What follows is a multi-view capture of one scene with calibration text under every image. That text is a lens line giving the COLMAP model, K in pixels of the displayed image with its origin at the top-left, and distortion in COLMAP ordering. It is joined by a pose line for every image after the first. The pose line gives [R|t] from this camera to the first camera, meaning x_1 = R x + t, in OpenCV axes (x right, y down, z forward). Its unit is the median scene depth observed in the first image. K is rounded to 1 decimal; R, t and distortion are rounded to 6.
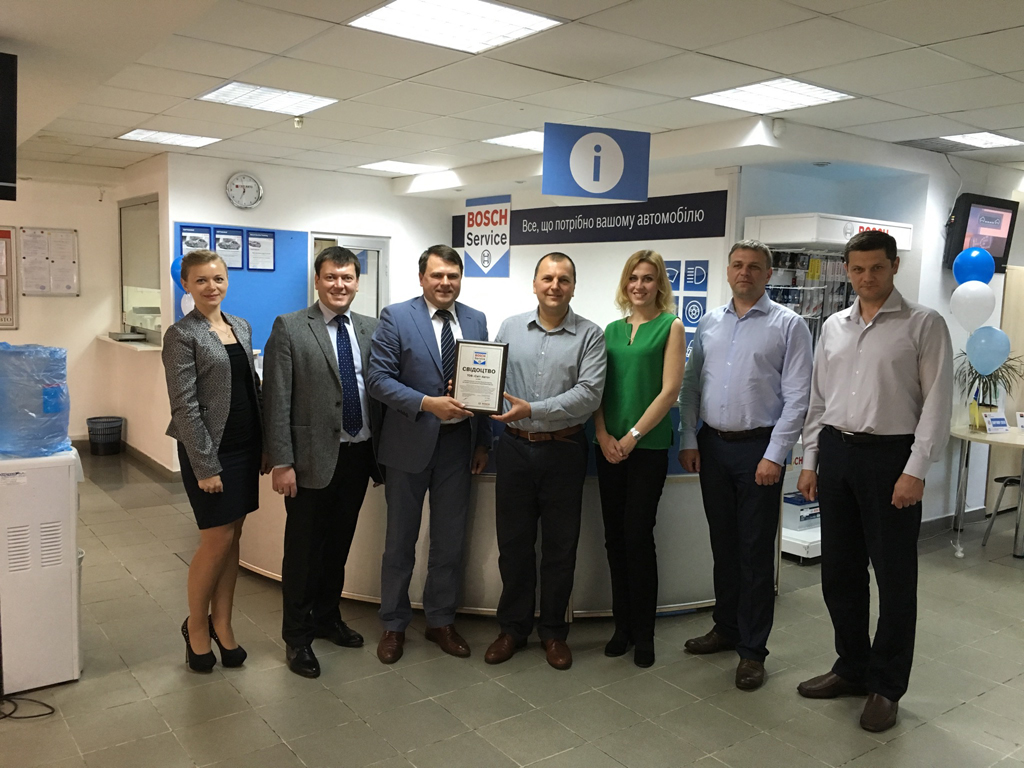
lens RADIAL K [[872.9, 0, 512.0], [0, 872.9, 384.0], [0, 0, 1]] dist [0.072460, -0.113571]
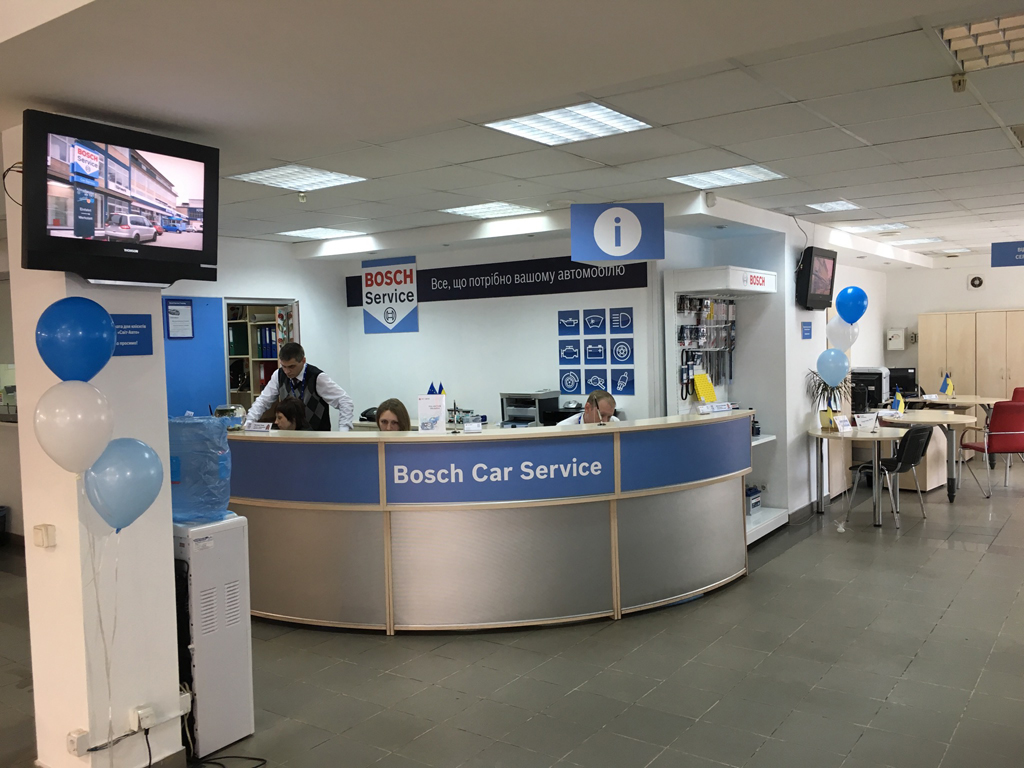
lens RADIAL K [[872.9, 0, 512.0], [0, 872.9, 384.0], [0, 0, 1]] dist [0.072460, -0.113571]
pose [[0.948501, -0.073243, 0.308191, -0.232318], [0.090913, 0.994915, -0.043351, -0.001099], [-0.303448, 0.069137, 0.950336, -0.051632]]
